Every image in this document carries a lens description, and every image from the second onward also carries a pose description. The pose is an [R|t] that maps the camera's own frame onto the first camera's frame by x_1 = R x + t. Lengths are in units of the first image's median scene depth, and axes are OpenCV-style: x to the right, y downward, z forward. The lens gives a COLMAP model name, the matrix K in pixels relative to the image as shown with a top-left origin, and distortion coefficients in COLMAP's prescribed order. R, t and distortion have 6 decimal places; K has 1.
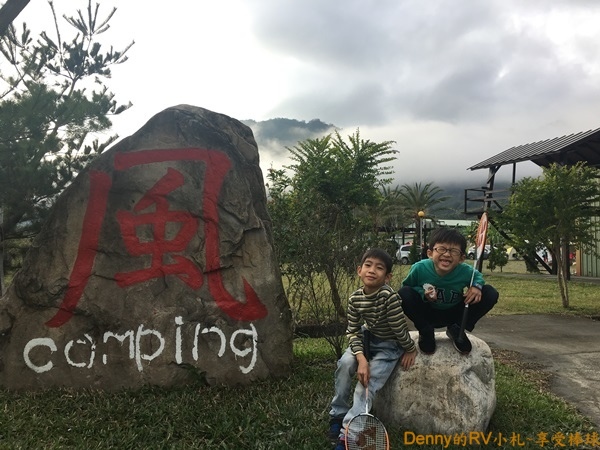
lens RADIAL K [[502.4, 0, 300.0], [0, 502.4, 225.0], [0, 0, 1]] dist [0.081374, -0.110038]
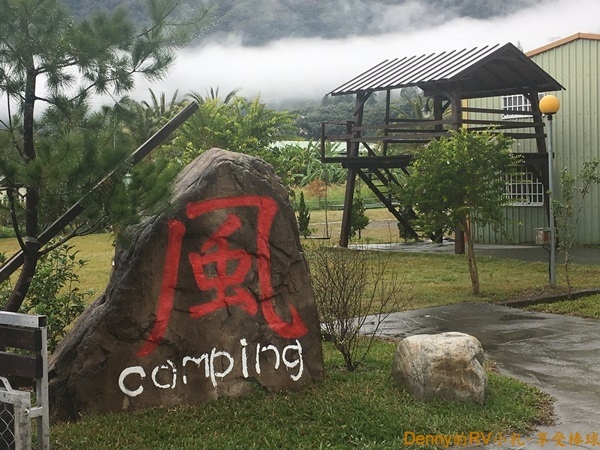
lens RADIAL K [[964.3, 0, 300.0], [0, 964.3, 225.0], [0, 0, 1]] dist [-0.008282, 0.057981]
pose [[0.936903, -0.044972, 0.346684, -0.889489], [0.015904, 0.996147, 0.086241, -0.278914], [-0.349227, -0.075286, 0.934009, -1.141074]]
